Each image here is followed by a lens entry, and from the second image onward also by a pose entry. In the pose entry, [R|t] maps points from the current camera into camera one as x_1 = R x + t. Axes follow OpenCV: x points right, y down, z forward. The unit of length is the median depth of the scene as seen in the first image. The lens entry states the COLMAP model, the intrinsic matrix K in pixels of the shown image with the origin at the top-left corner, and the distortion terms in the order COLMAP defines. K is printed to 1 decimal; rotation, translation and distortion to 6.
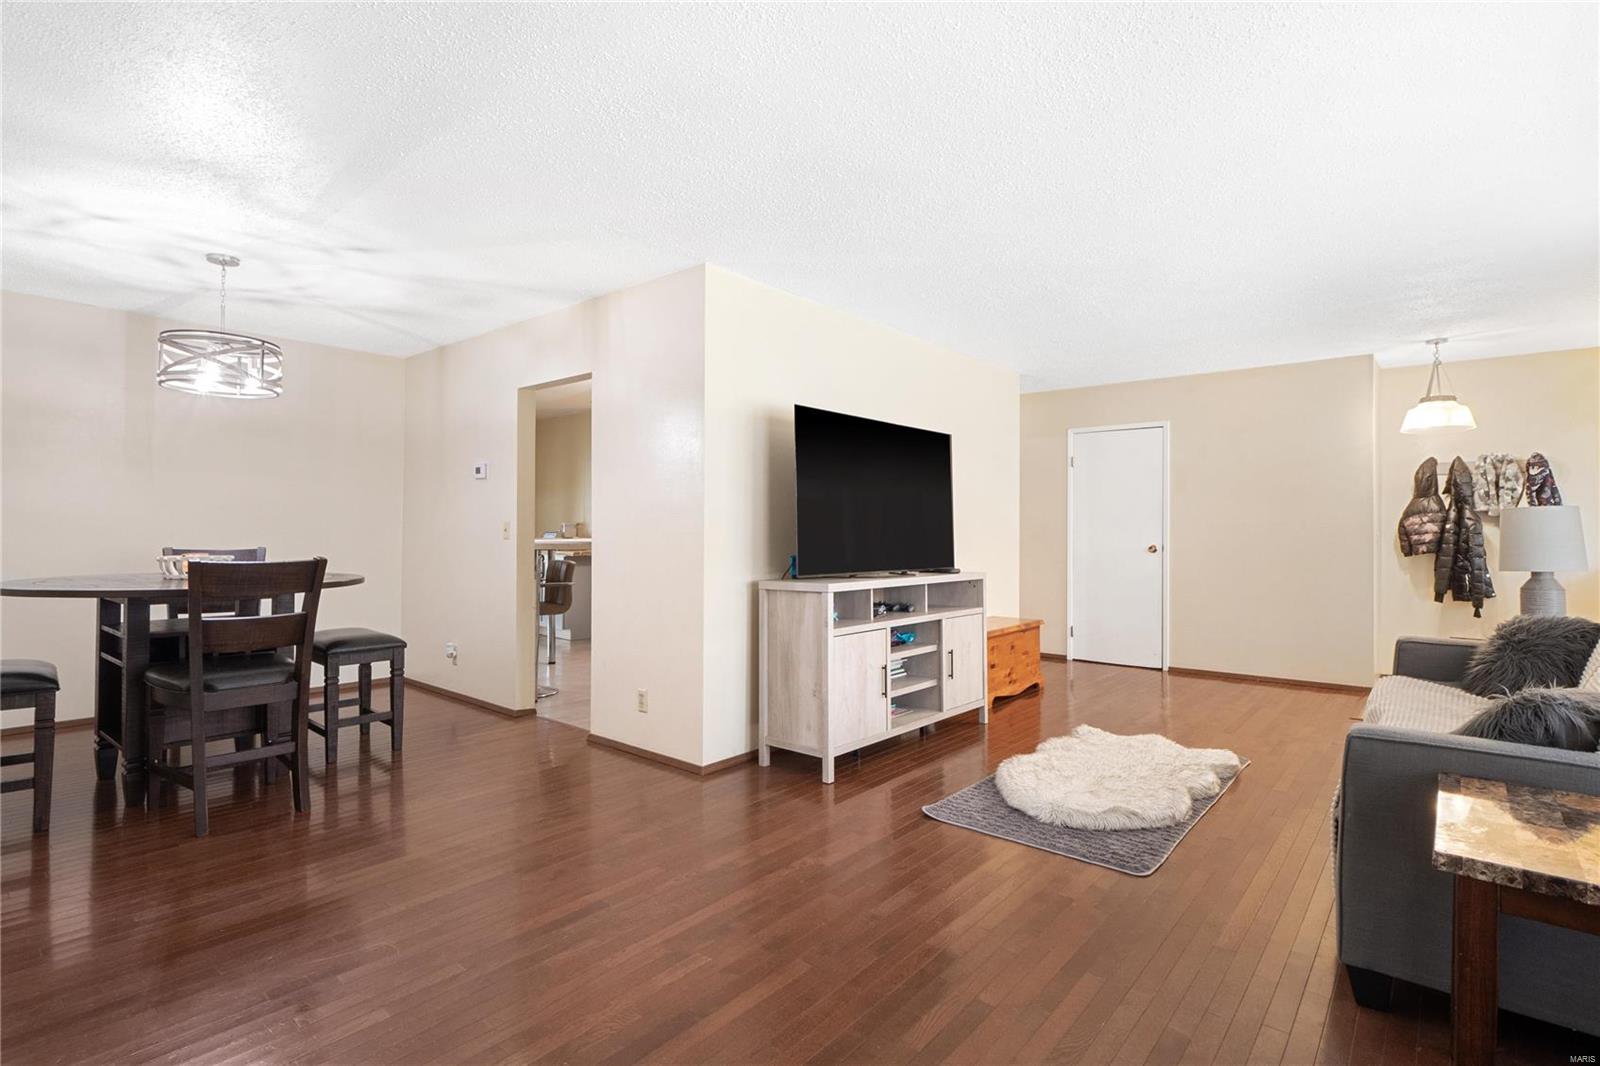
lens RADIAL K [[774.1, 0, 807.8], [0, 774.1, 534.2], [0, 0, 1]] dist [-0.029497, 0.000747]
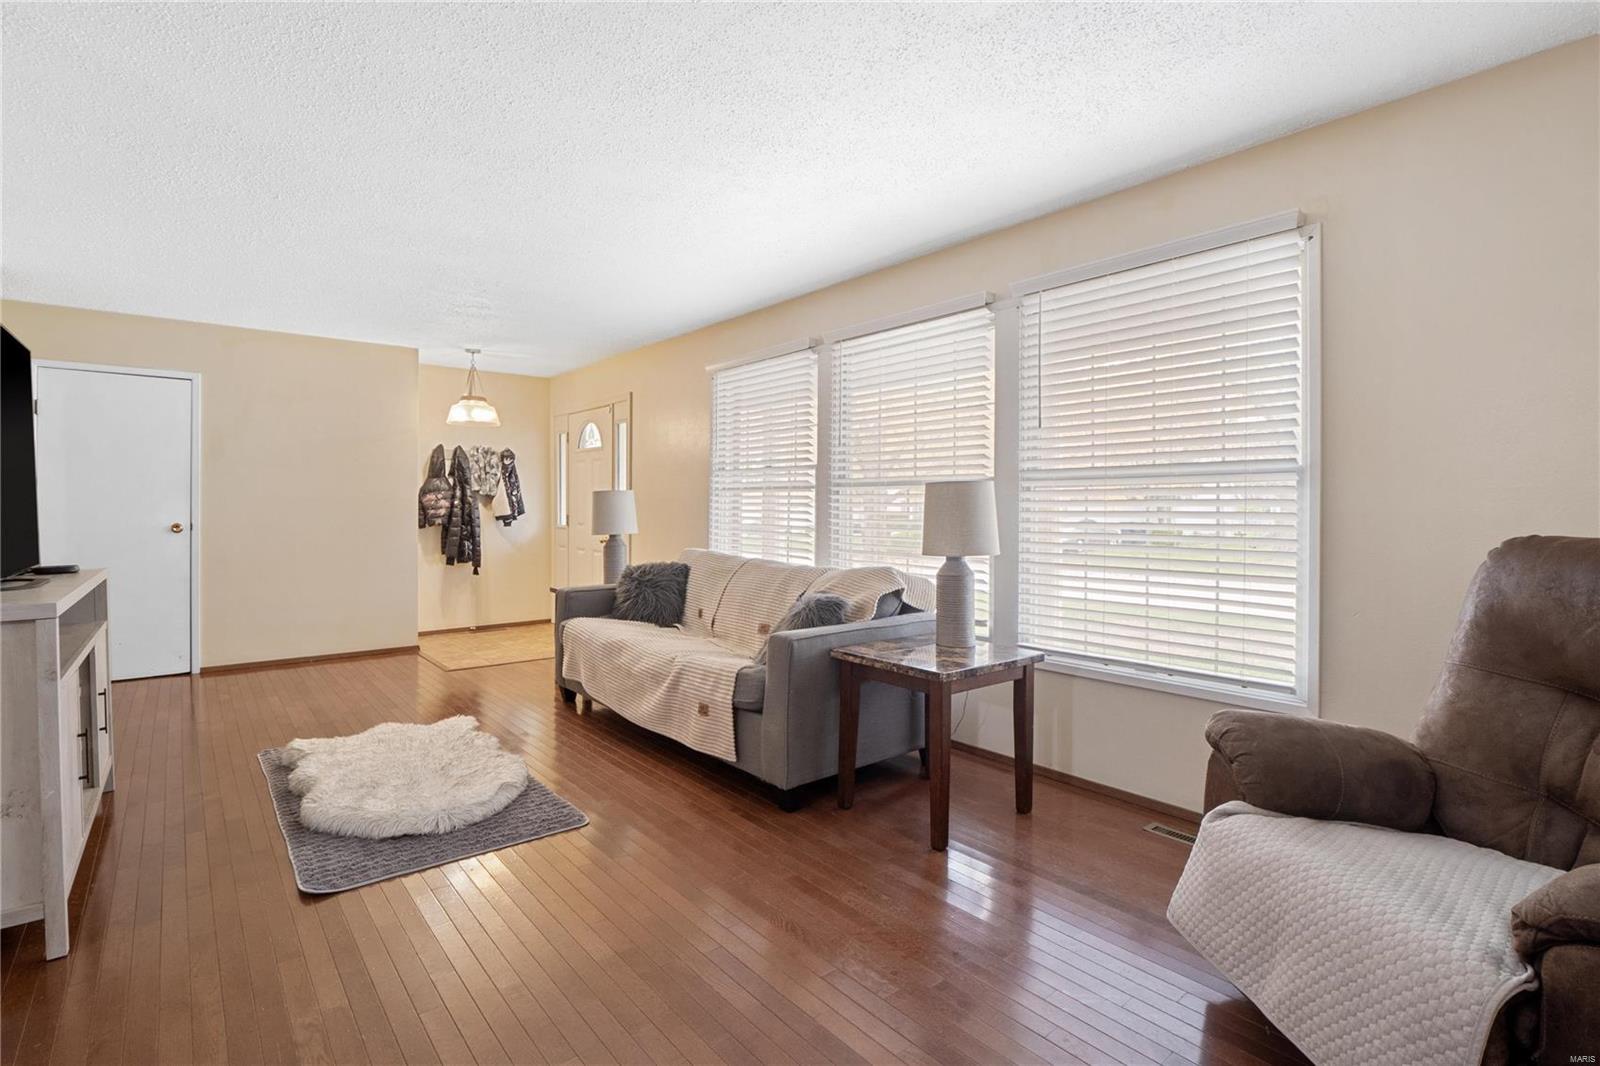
lens RADIAL K [[756.2, 0, 809.3], [0, 756.2, 524.8], [0, 0, 1]] dist [0.001859, -0.000450]
pose [[0.173262, -0.024684, 0.984566, -0.261254], [0.003145, 0.999695, 0.024510, -0.002679], [-0.984871, -0.001150, 0.173287, 0.232821]]
